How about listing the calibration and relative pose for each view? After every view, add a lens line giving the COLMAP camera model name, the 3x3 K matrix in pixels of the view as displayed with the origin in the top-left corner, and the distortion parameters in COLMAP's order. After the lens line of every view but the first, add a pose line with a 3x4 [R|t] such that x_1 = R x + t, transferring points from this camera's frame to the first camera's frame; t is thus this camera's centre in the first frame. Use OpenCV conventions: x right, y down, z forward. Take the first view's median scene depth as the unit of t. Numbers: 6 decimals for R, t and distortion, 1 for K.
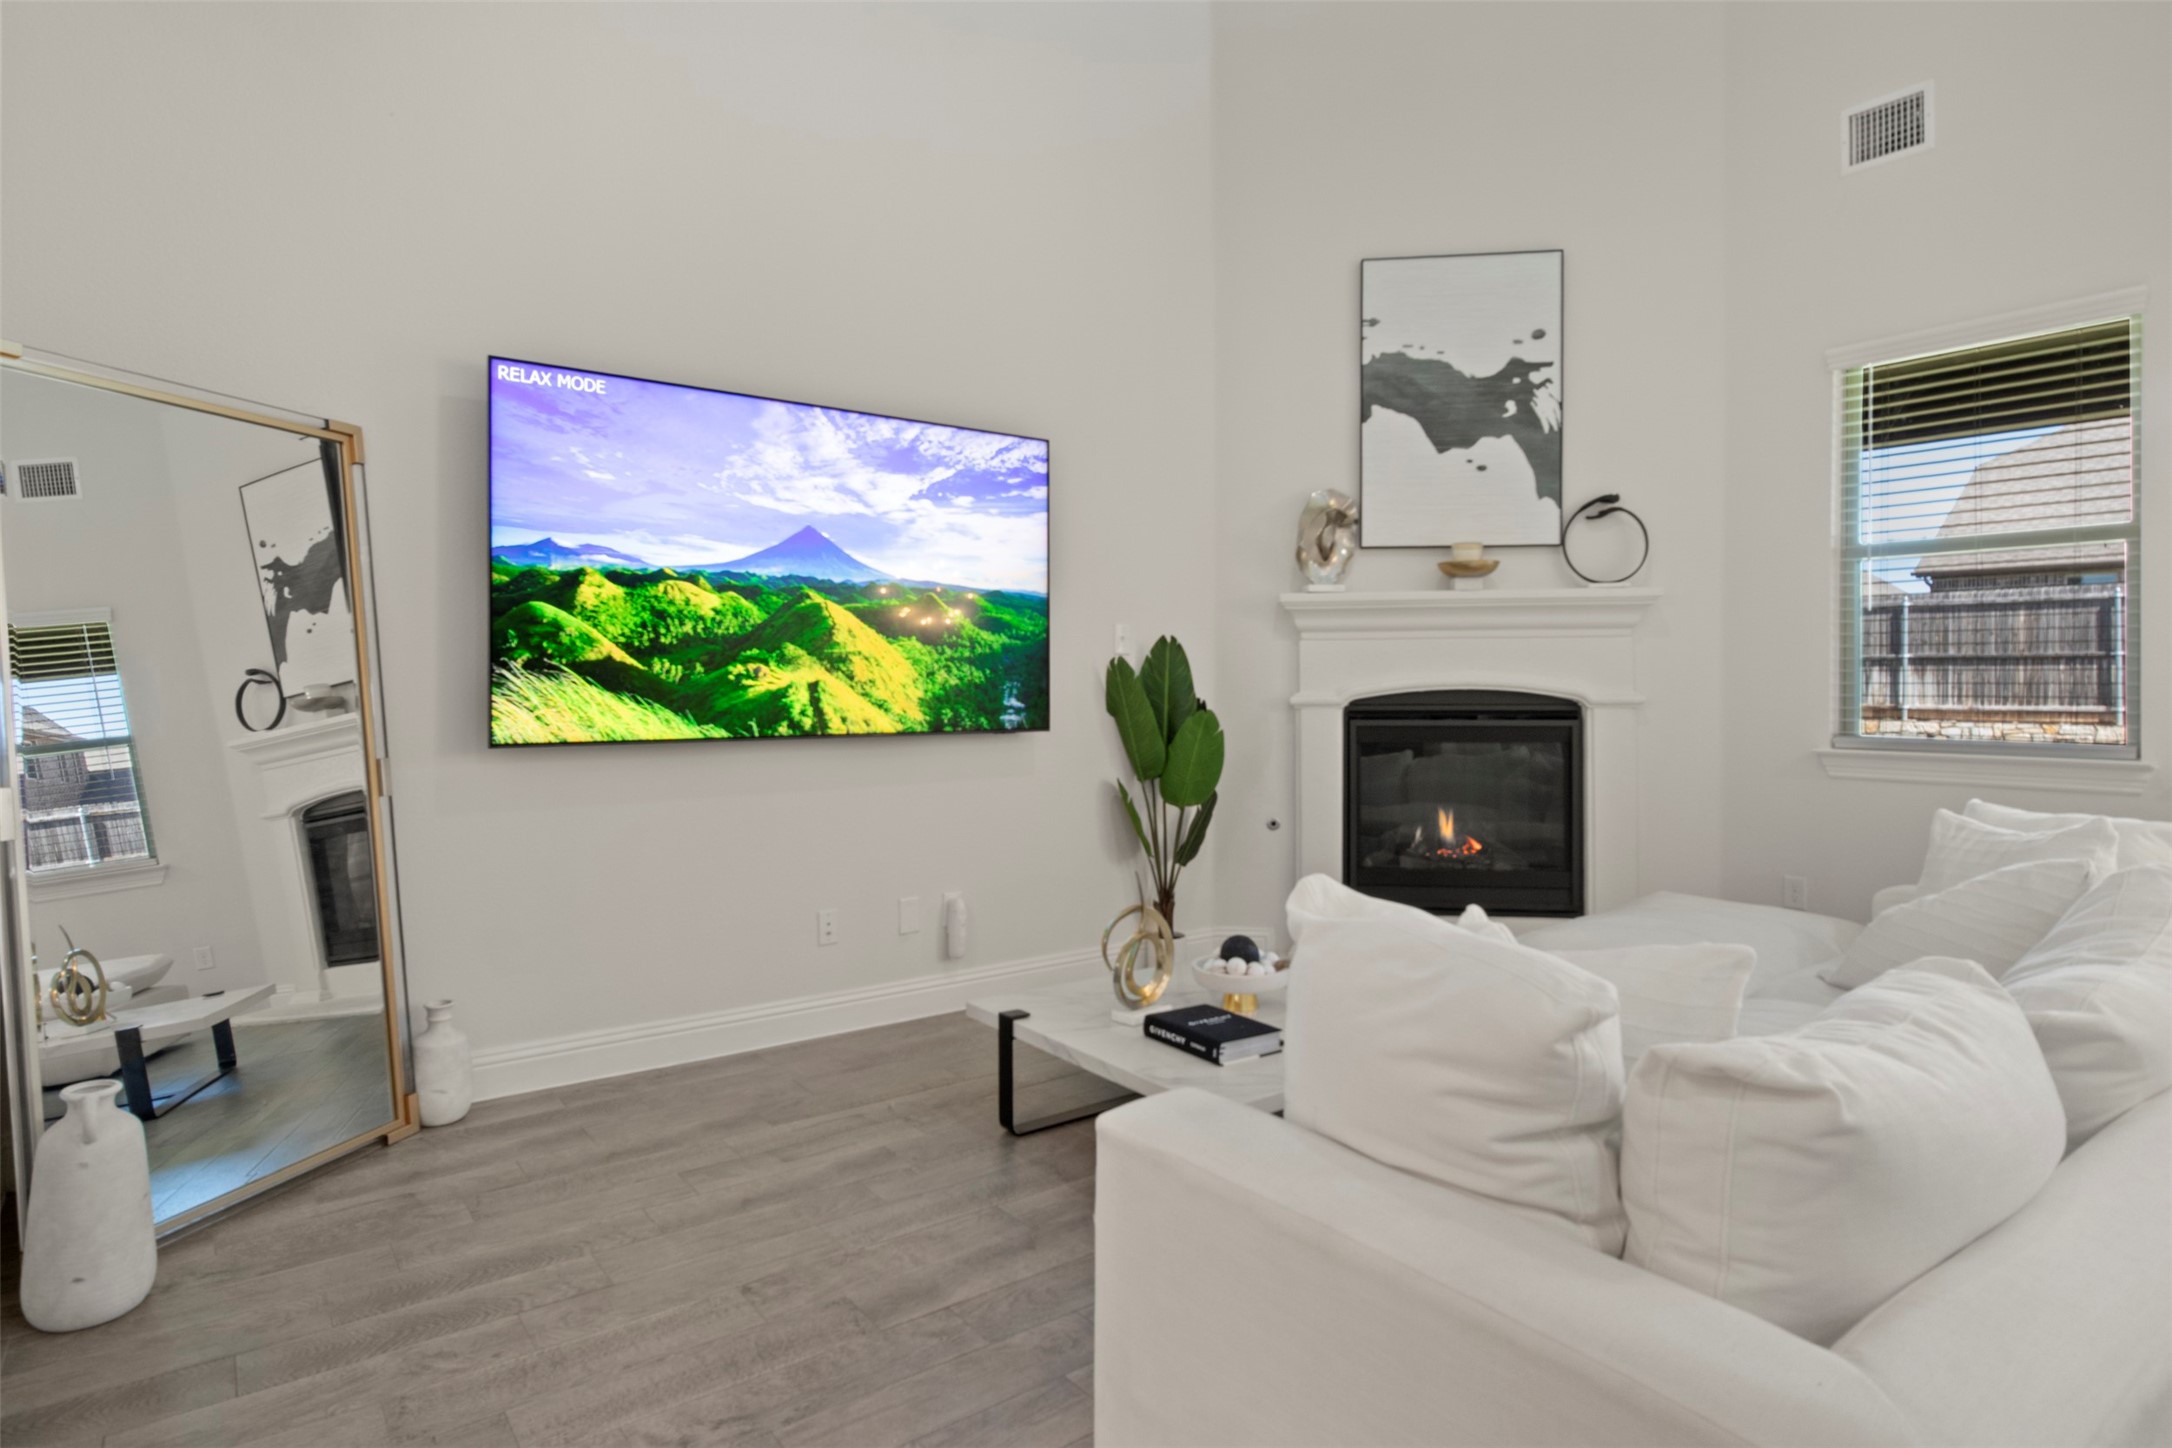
lens RADIAL K [[1168.1, 0, 1084.0], [0, 1168.1, 682.0], [0, 0, 1]] dist [-0.004312, 0.000035]
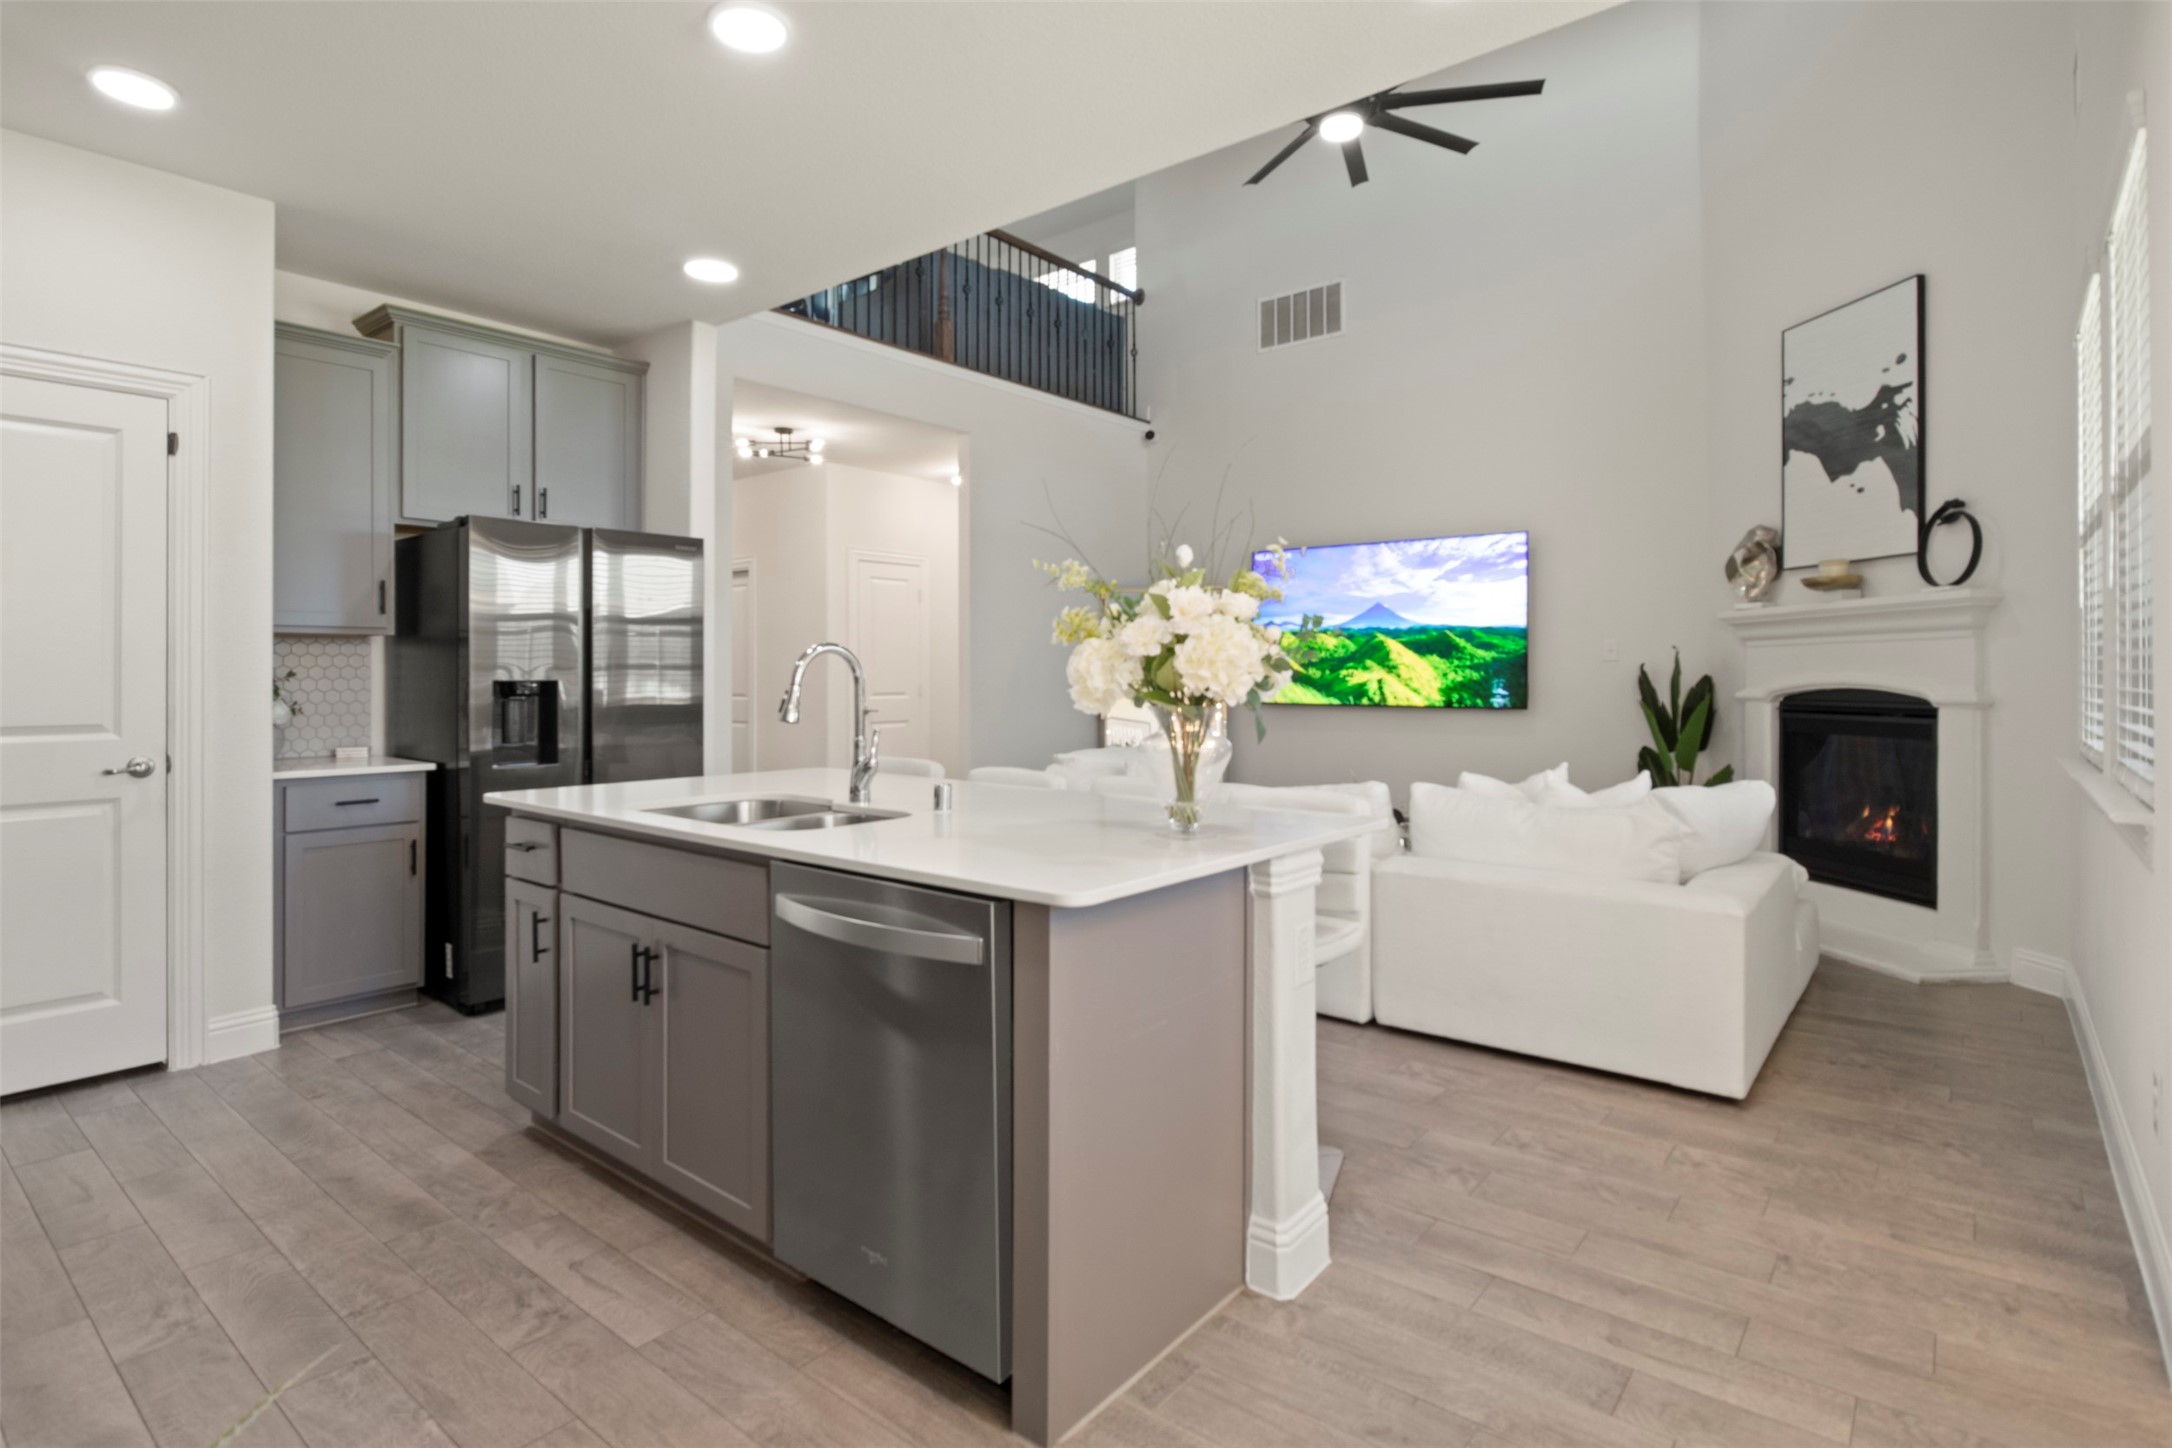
lens RADIAL K [[1093.4, 0, 1084.7], [0, 1093.4, 674.7], [0, 0, 1]] dist [-0.011764, -0.000366]
pose [[0.245318, 0.001689, -0.969441, 1.456378], [-0.003961, 0.999992, 0.000740, -0.006166], [0.969435, 0.003658, 0.245322, 0.034387]]
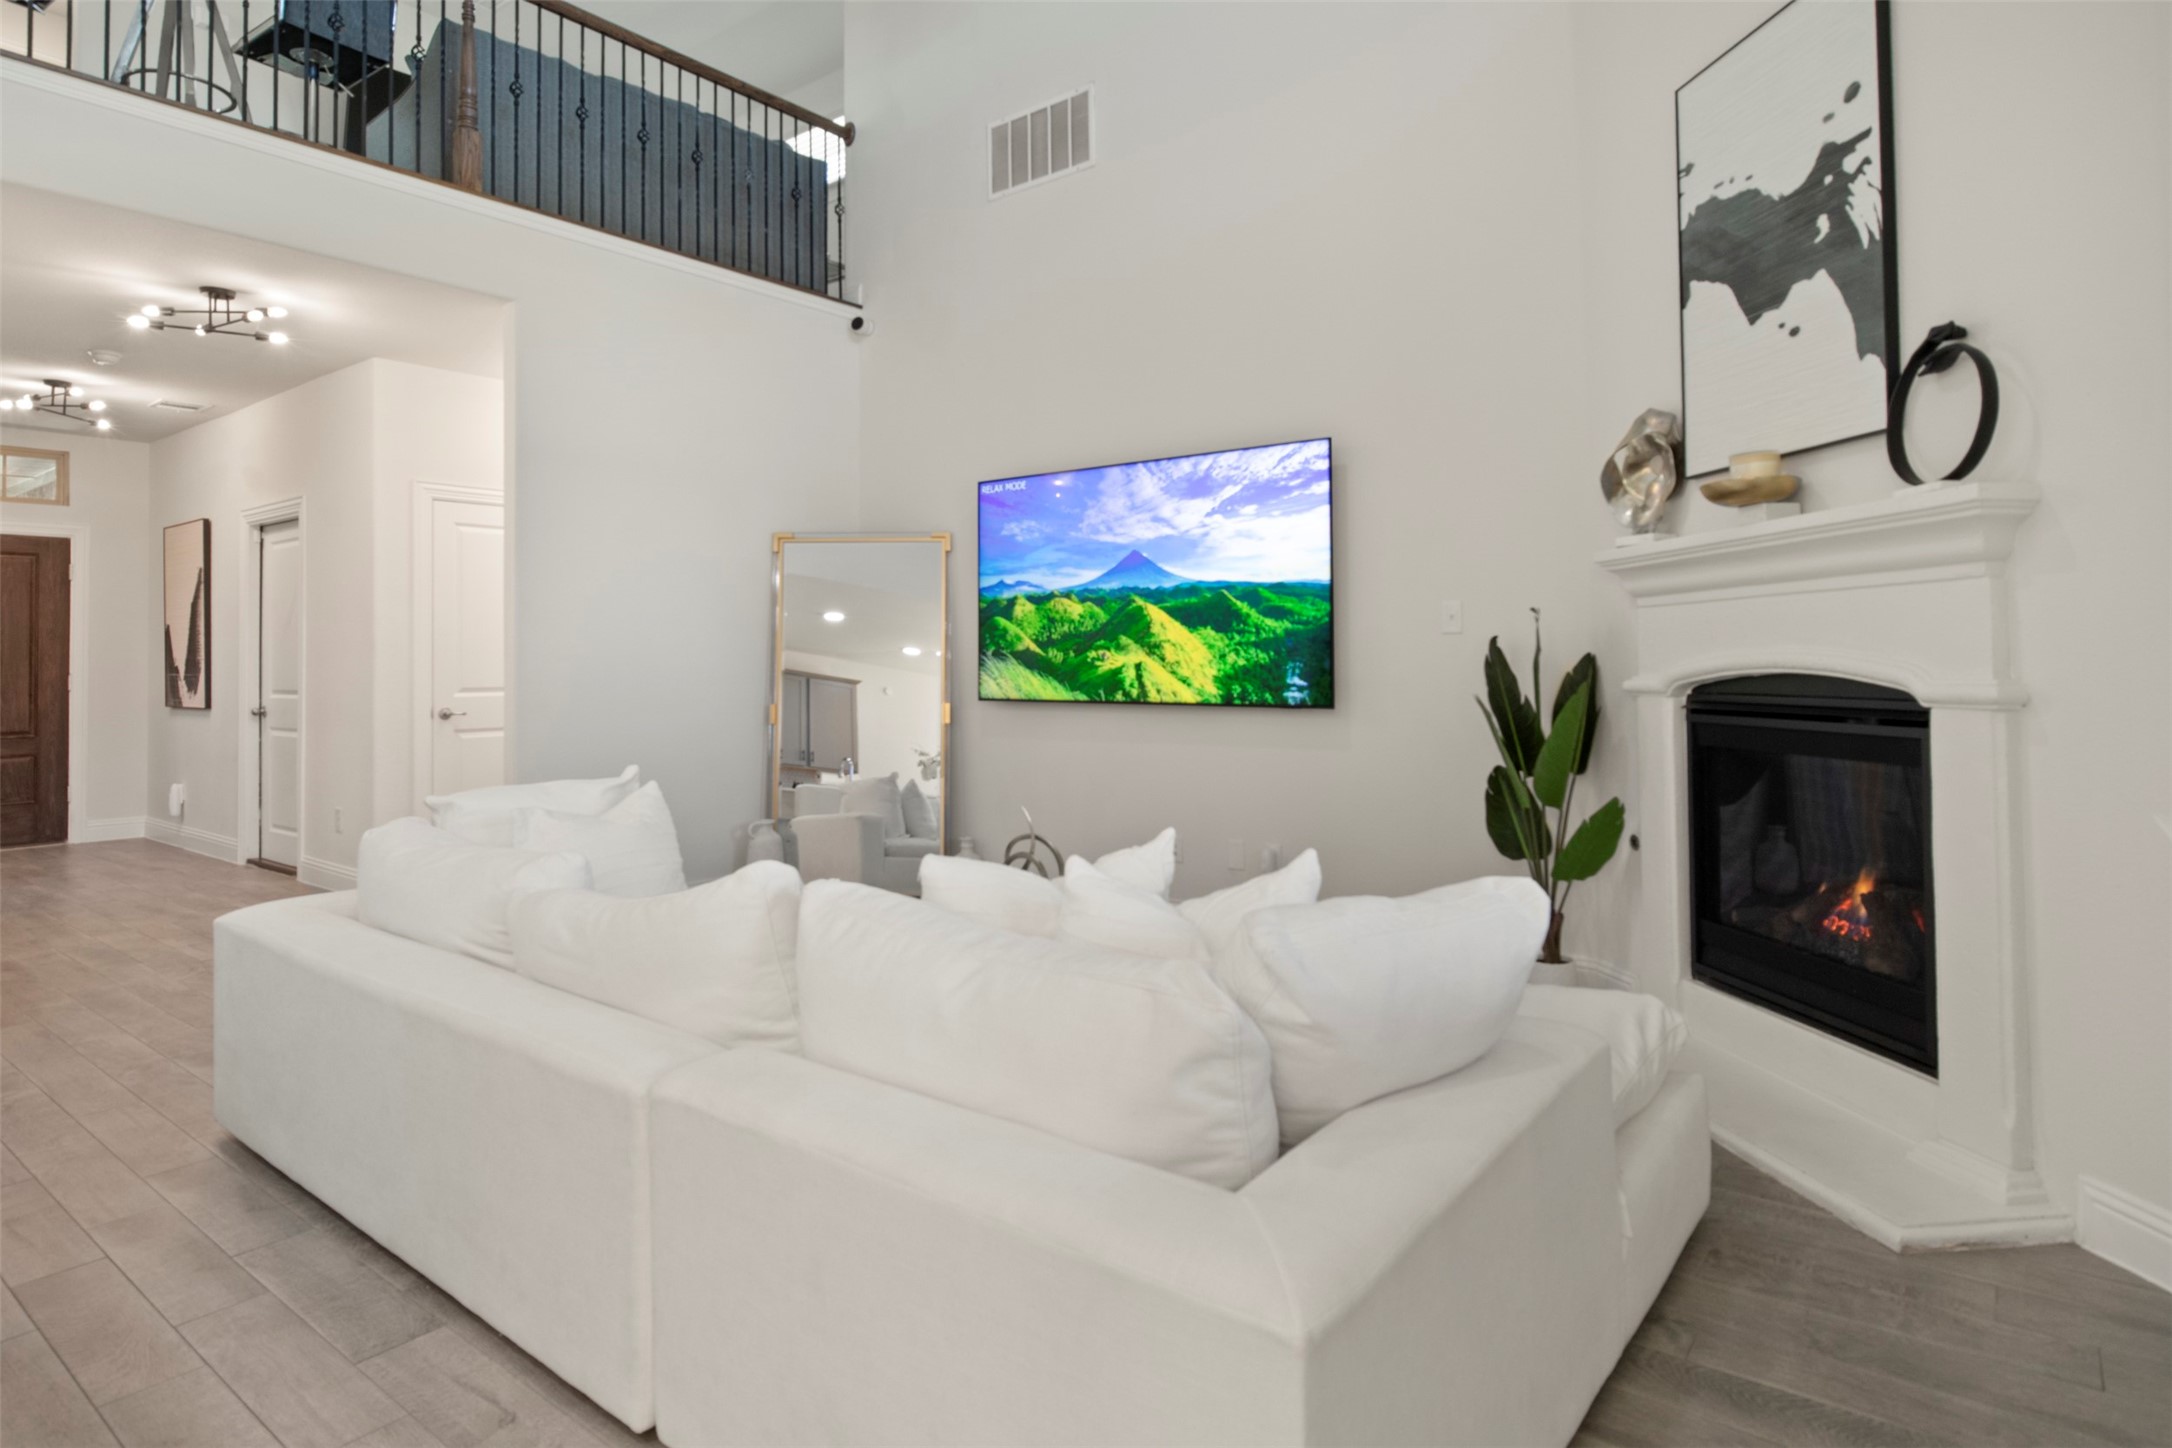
lens RADIAL K [[1196.8, 0, 1088.9], [0, 1196.8, 626.4], [0, 0, 1]] dist [-0.005316, -0.000693]
pose [[0.265148, -0.029153, -0.963767, 1.088149], [0.003008, 0.999563, -0.029409, -0.001774], [0.964203, 0.004898, 0.265120, 0.559465]]
